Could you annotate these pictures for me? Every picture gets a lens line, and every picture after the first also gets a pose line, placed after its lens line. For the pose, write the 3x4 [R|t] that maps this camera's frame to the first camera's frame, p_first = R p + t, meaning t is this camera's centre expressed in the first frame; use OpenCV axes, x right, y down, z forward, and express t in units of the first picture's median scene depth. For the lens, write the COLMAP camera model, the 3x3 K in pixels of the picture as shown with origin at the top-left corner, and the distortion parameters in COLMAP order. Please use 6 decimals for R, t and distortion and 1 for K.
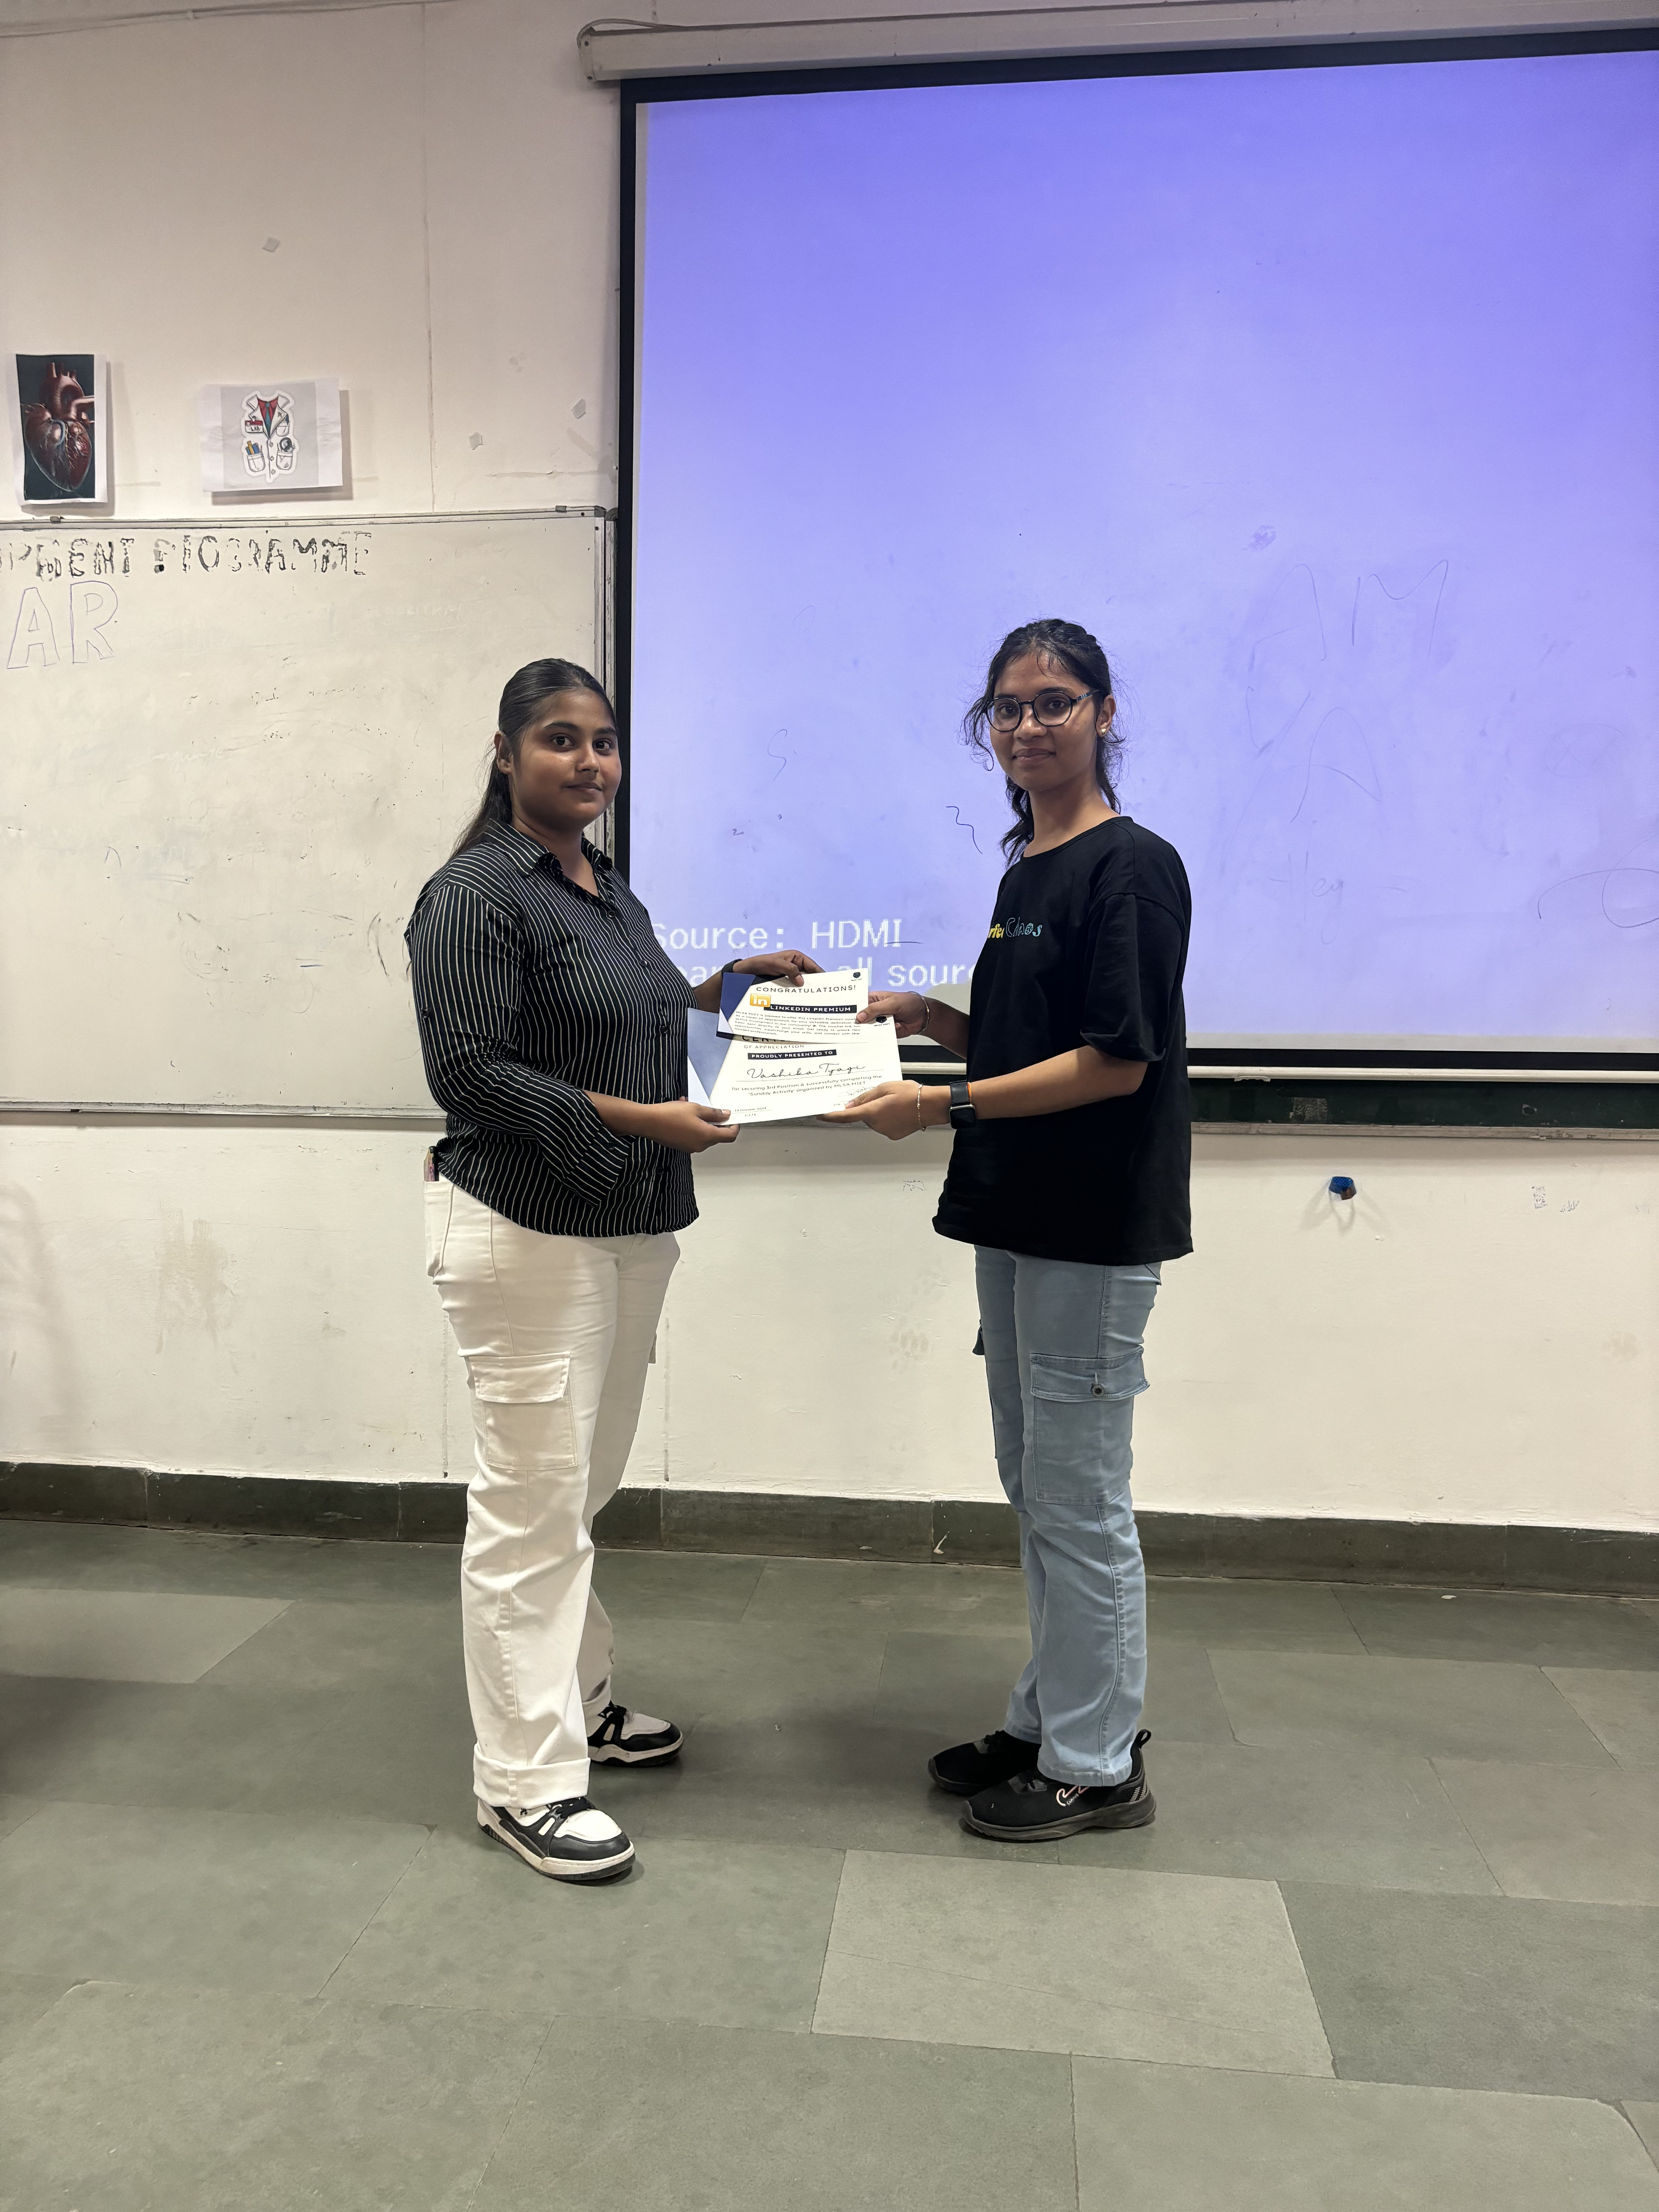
lens RADIAL K [[1638.7, 0, 793.8], [0, 1638.7, 1104.1], [0, 0, 1]] dist [-0.001387, 0.053007]
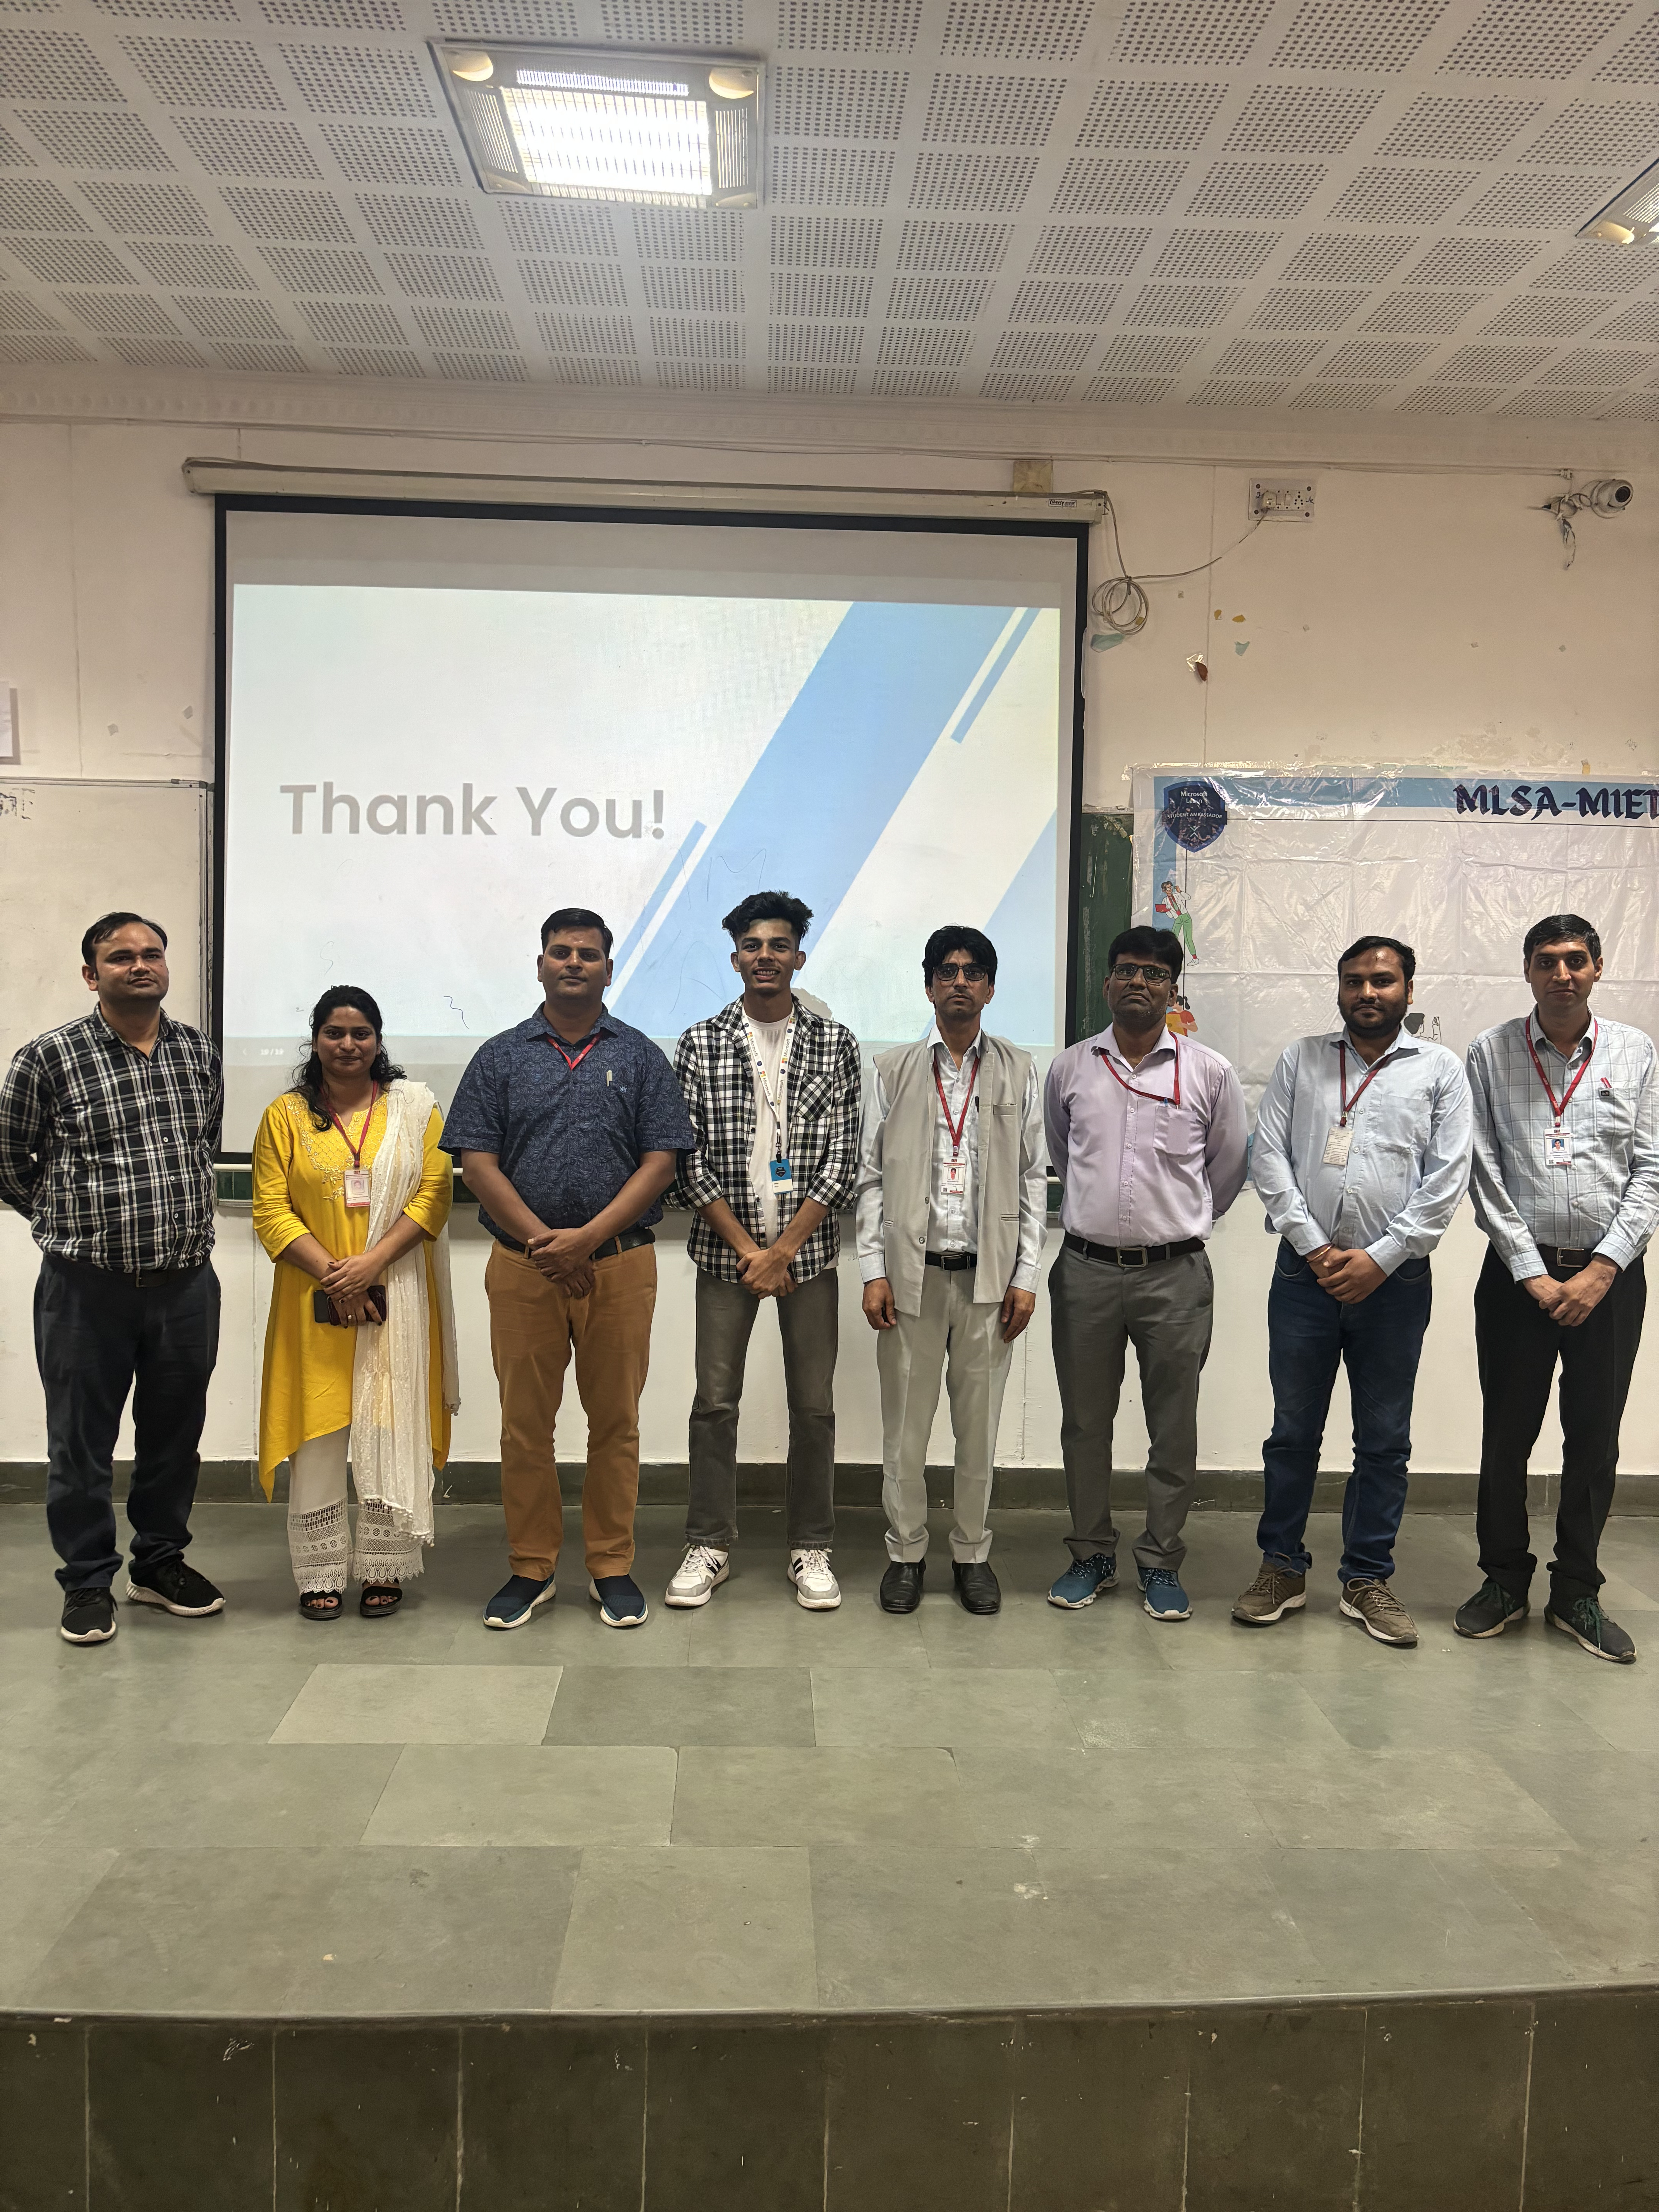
lens RADIAL K [[1670.6, 0, 829.5], [0, 1670.6, 1106.0], [0, 0, 1]] dist [0.038672, -0.044590]
pose [[0.987922, 0.000606, 0.154950, 0.191678], [-0.002914, 0.999888, 0.014669, -0.099886], [-0.154924, -0.014944, 0.987813, -0.531738]]
